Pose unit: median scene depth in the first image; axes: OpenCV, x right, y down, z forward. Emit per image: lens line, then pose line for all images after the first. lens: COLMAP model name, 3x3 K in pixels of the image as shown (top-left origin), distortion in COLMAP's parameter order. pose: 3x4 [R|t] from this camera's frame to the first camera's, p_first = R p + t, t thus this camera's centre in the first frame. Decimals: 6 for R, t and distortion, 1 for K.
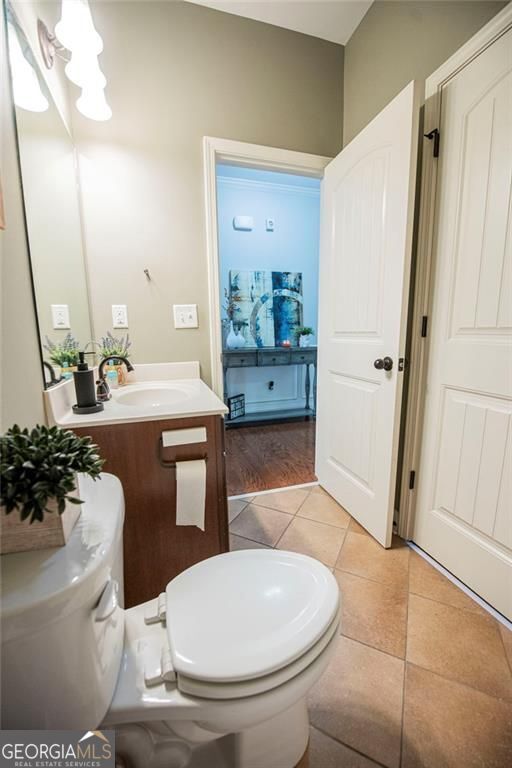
lens RADIAL K [[304.9, 0, 255.2], [0, 304.9, 383.2], [0, 0, 1]] dist [-0.020877, -0.000722]
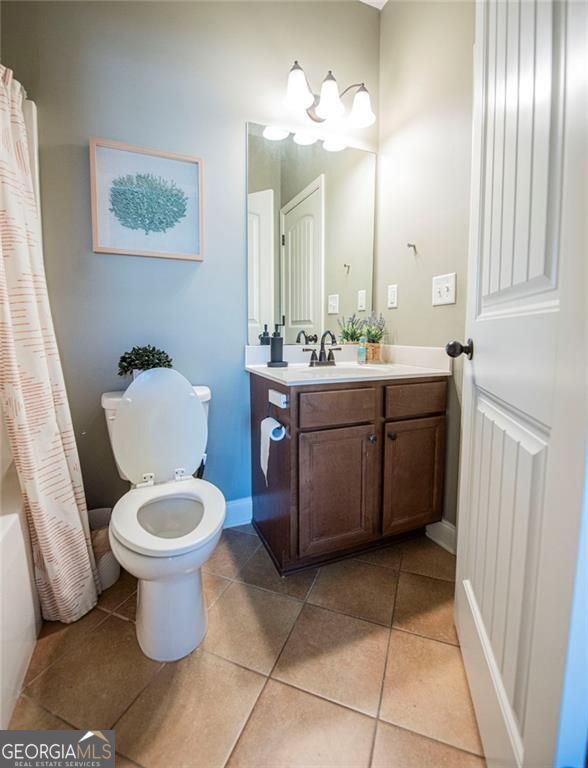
lens RADIAL K [[358.7, 0, 287.7], [0, 358.7, 357.7], [0, 0, 1]] dist [-0.004346, -0.002240]
pose [[0.092556, 0.090855, -0.991554, 1.007000], [-0.165118, 0.983441, 0.074699, -0.074220], [0.981921, 0.156810, 0.106025, 0.804224]]
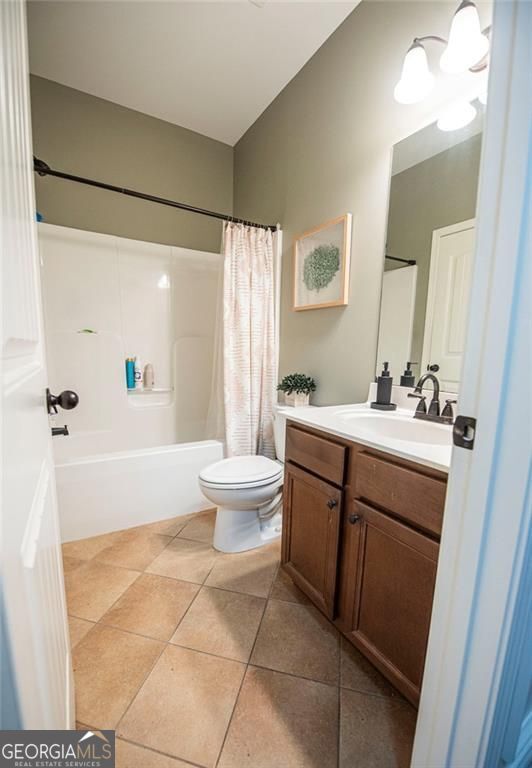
lens RADIAL K [[320.4, 0, 259.9], [0, 320.4, 397.4], [0, 0, 1]] dist [-0.011968, -0.001151]
pose [[-0.973492, 0.025372, -0.227311, 0.242114], [-0.046513, 0.951100, 0.305360, -0.316551], [0.223943, 0.307838, -0.924708, 1.961275]]
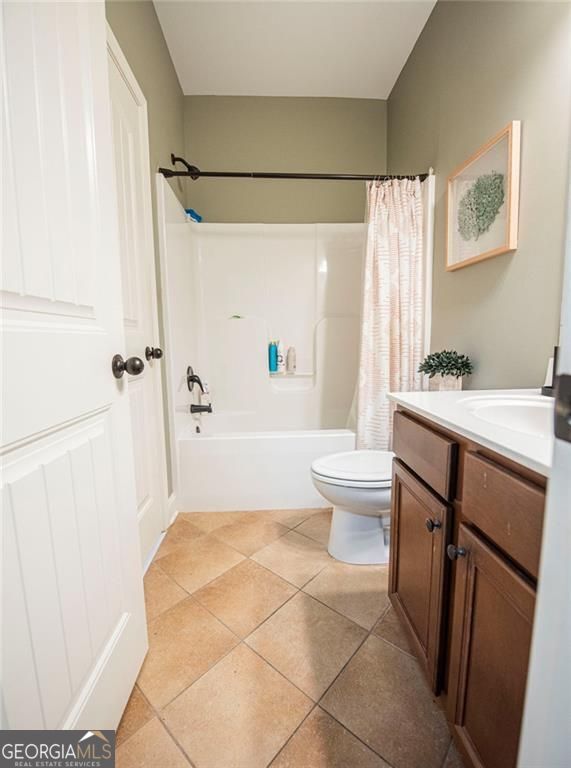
lens RADIAL K [[335.9, 0, 285.0], [0, 335.9, 380.7], [0, 0, 1]] dist [-0.012829, -0.002123]
pose [[-0.969112, -0.000484, 0.246620, -0.037027], [0.068980, 0.959553, 0.272945, -0.229198], [-0.236778, 0.281526, -0.929881, 1.857557]]
